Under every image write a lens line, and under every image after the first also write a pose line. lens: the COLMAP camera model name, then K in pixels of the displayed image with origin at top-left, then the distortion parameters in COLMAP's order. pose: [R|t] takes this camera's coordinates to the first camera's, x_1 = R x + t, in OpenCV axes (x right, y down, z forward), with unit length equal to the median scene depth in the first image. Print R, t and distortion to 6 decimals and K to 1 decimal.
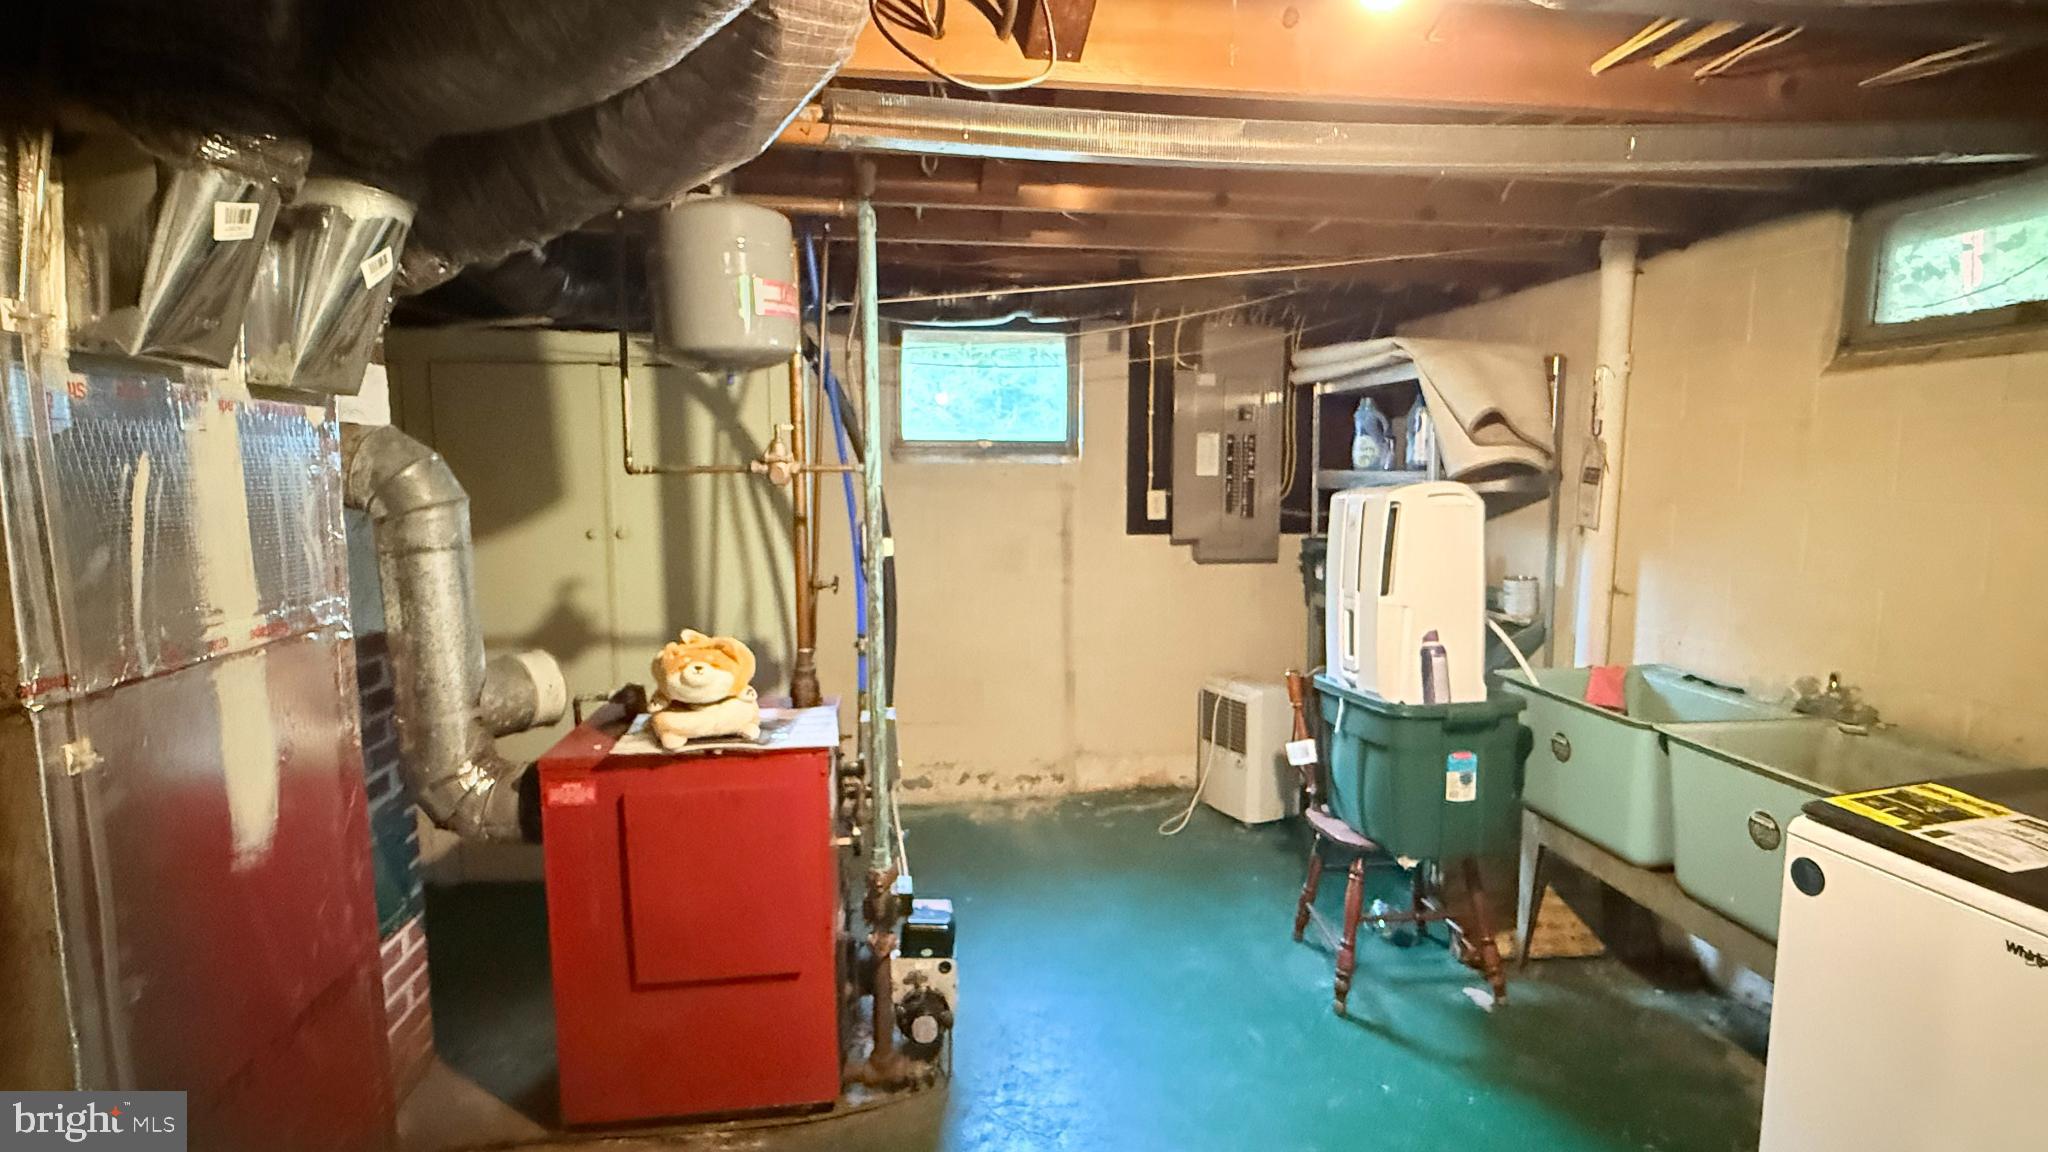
lens RADIAL K [[973.1, 0, 1026.7], [0, 973.1, 583.3], [0, 0, 1]] dist [-0.002349, -0.000605]
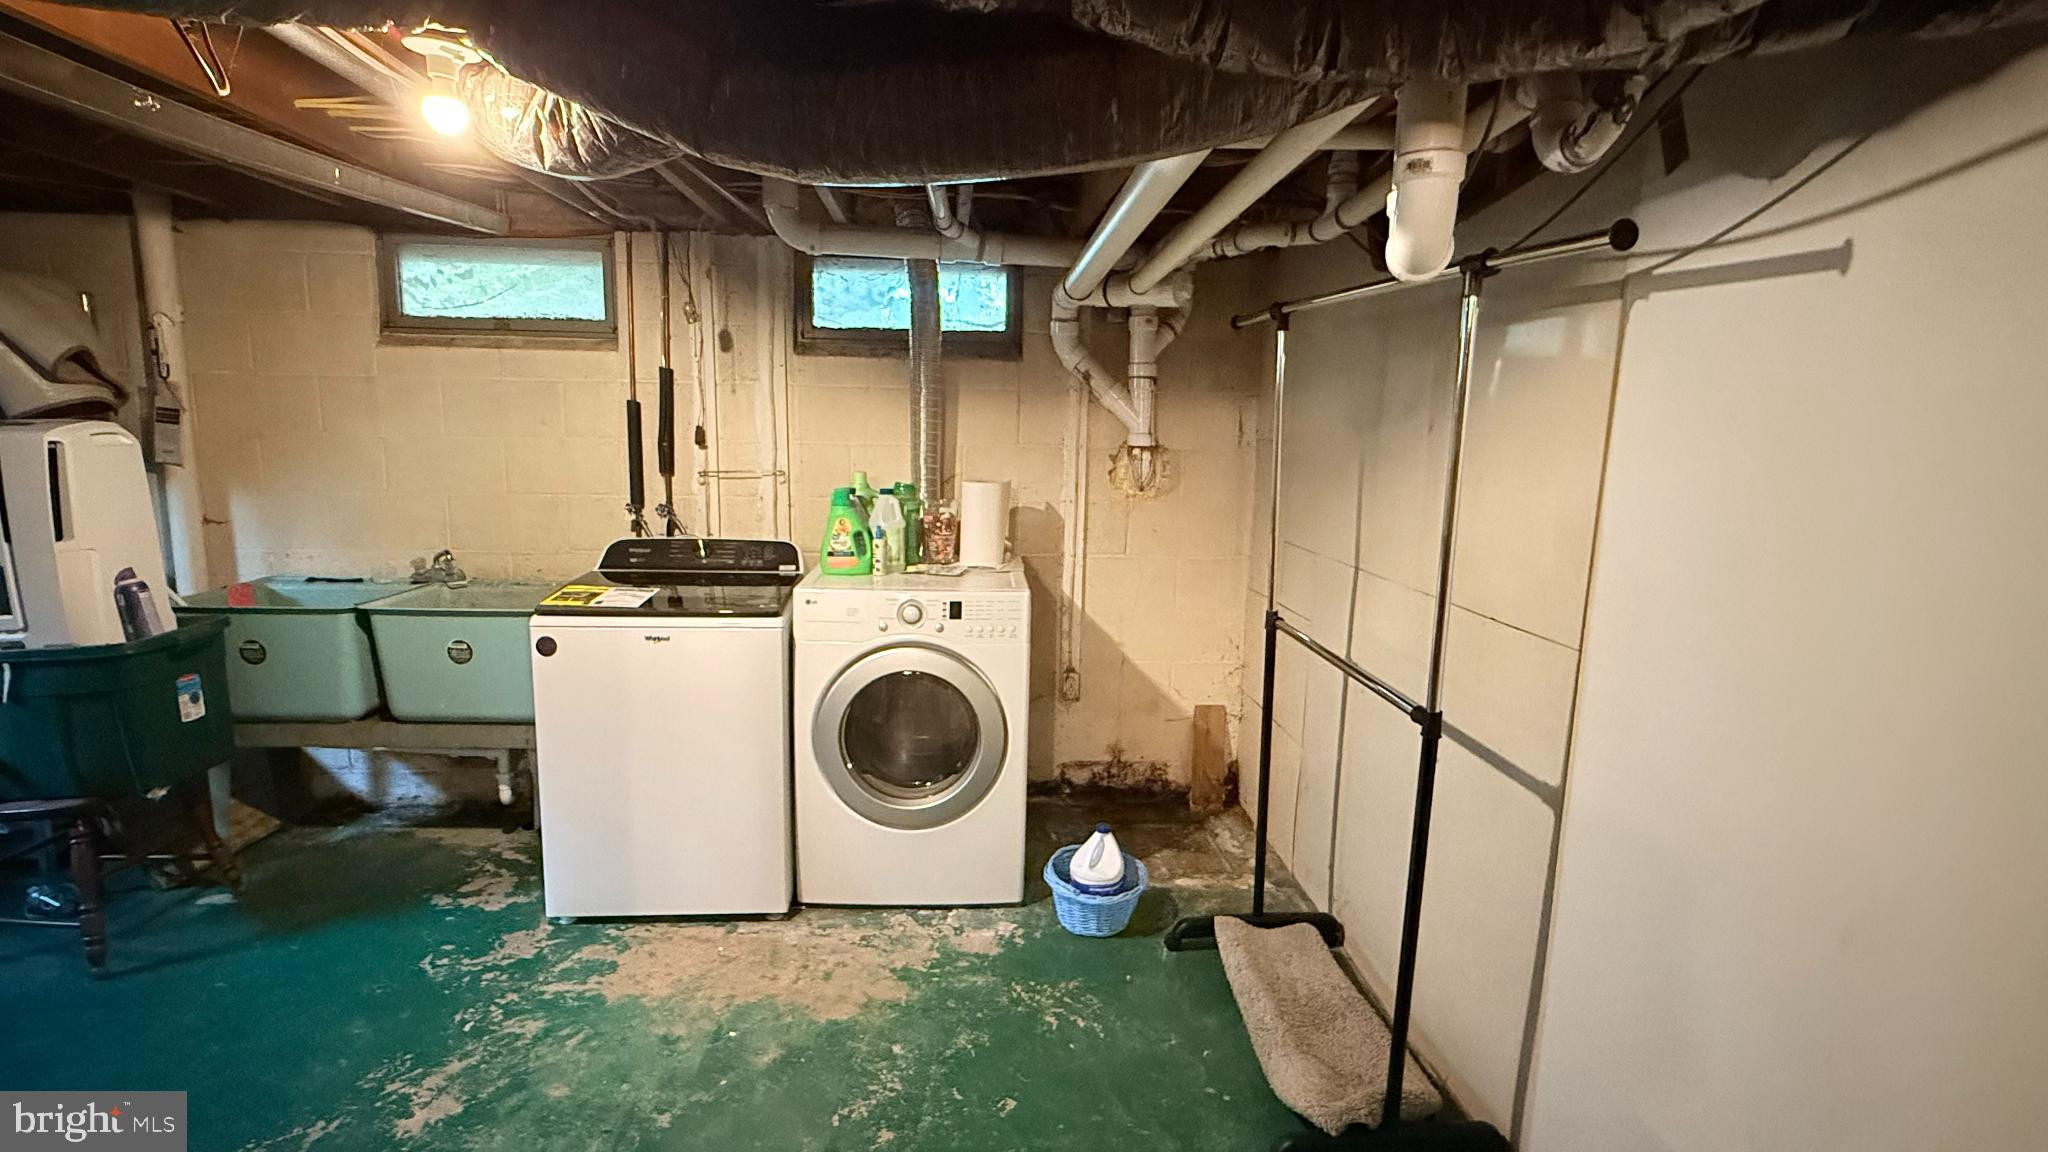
lens RADIAL K [[811.1, 0, 1026.3], [0, 811.1, 556.8], [0, 0, 1]] dist [-0.025657, -0.000096]
pose [[0.069955, -0.154037, 0.985586, -0.301671], [0.092700, 0.984735, 0.147324, 0.002810], [-0.993234, 0.081058, 0.083166, -0.004109]]
